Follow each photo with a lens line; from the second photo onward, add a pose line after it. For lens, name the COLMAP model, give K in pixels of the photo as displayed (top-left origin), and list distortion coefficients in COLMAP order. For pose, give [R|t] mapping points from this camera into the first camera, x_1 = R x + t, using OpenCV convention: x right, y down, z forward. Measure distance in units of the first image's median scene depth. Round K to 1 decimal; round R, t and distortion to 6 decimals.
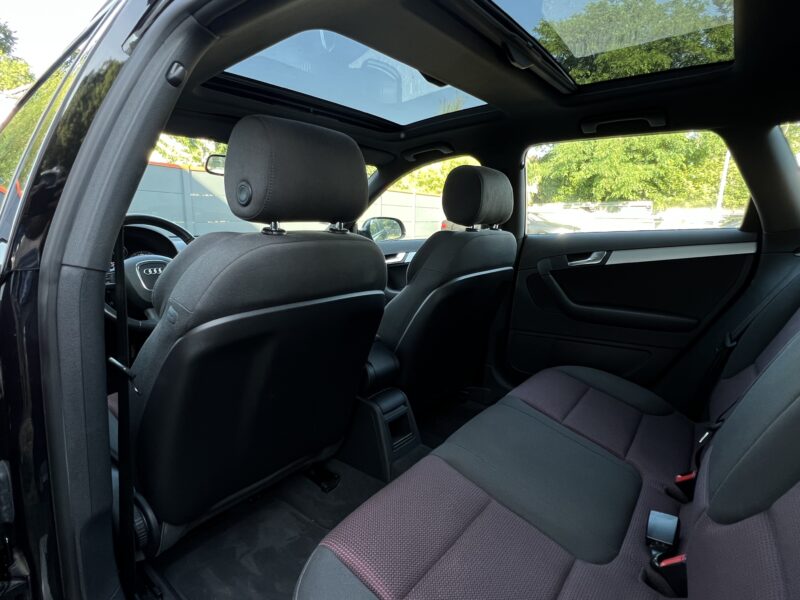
lens RADIAL K [[429.7, 0, 397.1], [0, 429.7, 297.2], [0, 0, 1]] dist [-0.003809, -0.000162]
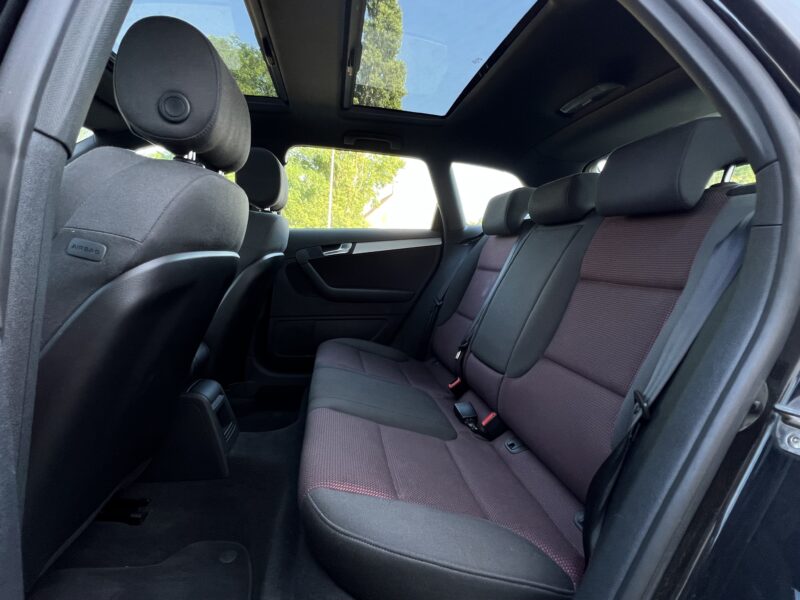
lens RADIAL K [[429.7, 0, 396.4], [0, 429.7, 301.1], [0, 0, 1]] dist [-0.003809, -0.000162]
pose [[0.656266, -0.045614, 0.753150, -0.405733], [0.088003, 0.995986, -0.016361, 0.100243], [-0.749380, 0.077017, 0.657645, 0.102167]]
